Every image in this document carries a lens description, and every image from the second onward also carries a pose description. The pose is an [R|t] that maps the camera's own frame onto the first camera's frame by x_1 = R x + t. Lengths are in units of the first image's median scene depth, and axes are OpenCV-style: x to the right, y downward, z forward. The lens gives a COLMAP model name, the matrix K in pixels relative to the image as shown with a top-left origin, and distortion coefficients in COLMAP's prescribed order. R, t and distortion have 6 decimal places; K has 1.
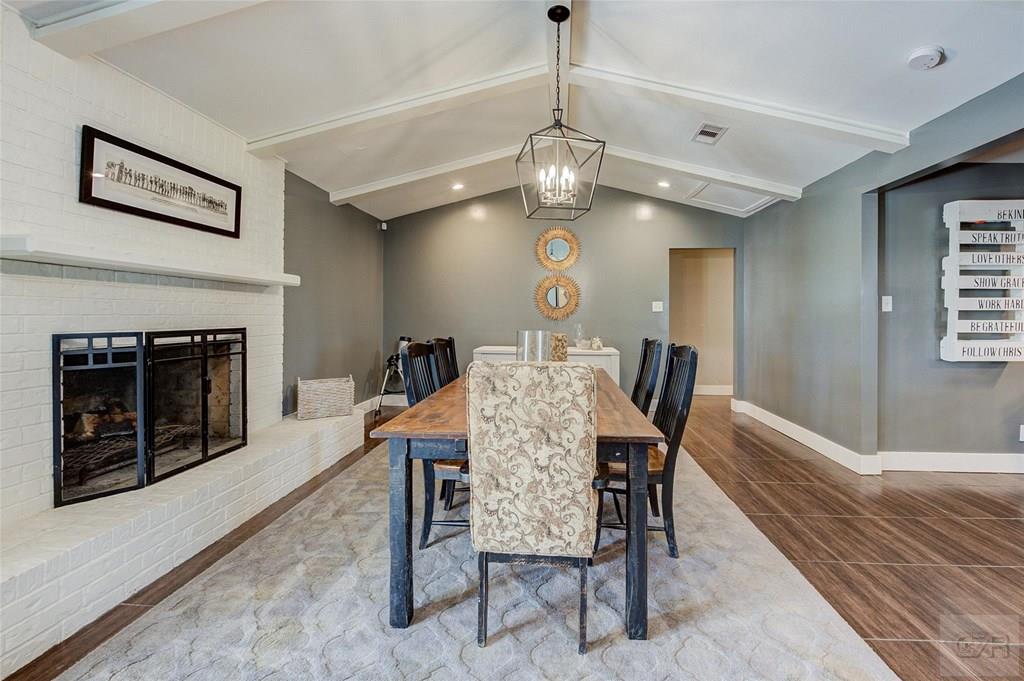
lens RADIAL K [[411.0, 0, 542.5], [0, 411.0, 310.5], [0, 0, 1]] dist [-0.011024, -0.001000]
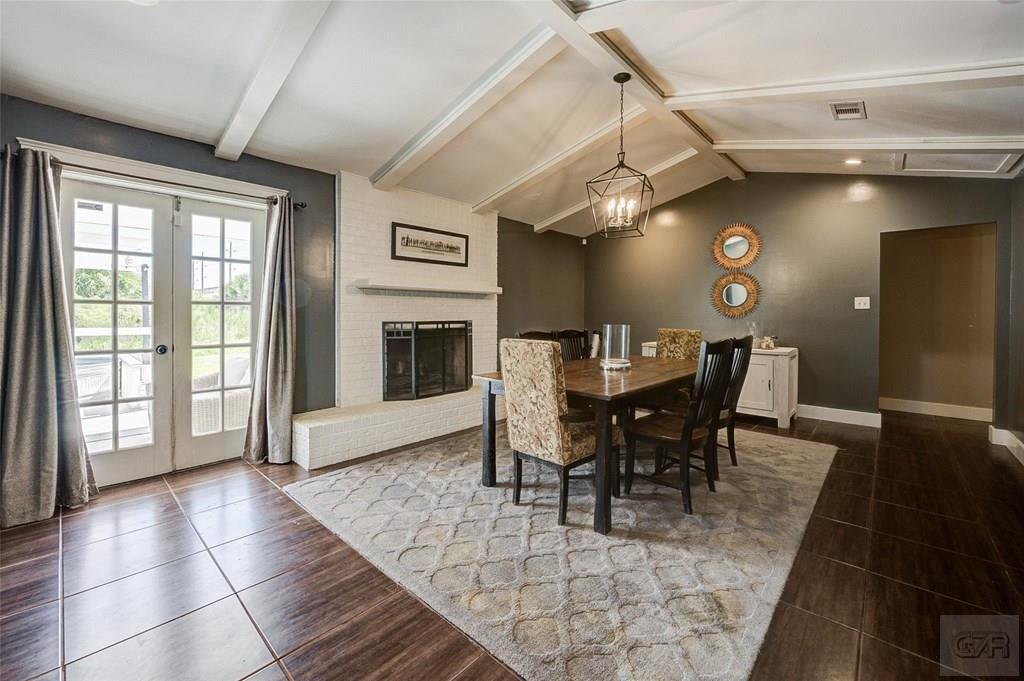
lens RADIAL K [[411.0, 0, 534.9], [0, 411.0, 315.0], [0, 0, 1]] dist [-0.011024, -0.001000]
pose [[0.791363, 0.002207, -0.611342, 0.606035], [0.006587, 0.999905, 0.012136, 0.000961], [0.611311, -0.013631, 0.791273, -0.191092]]
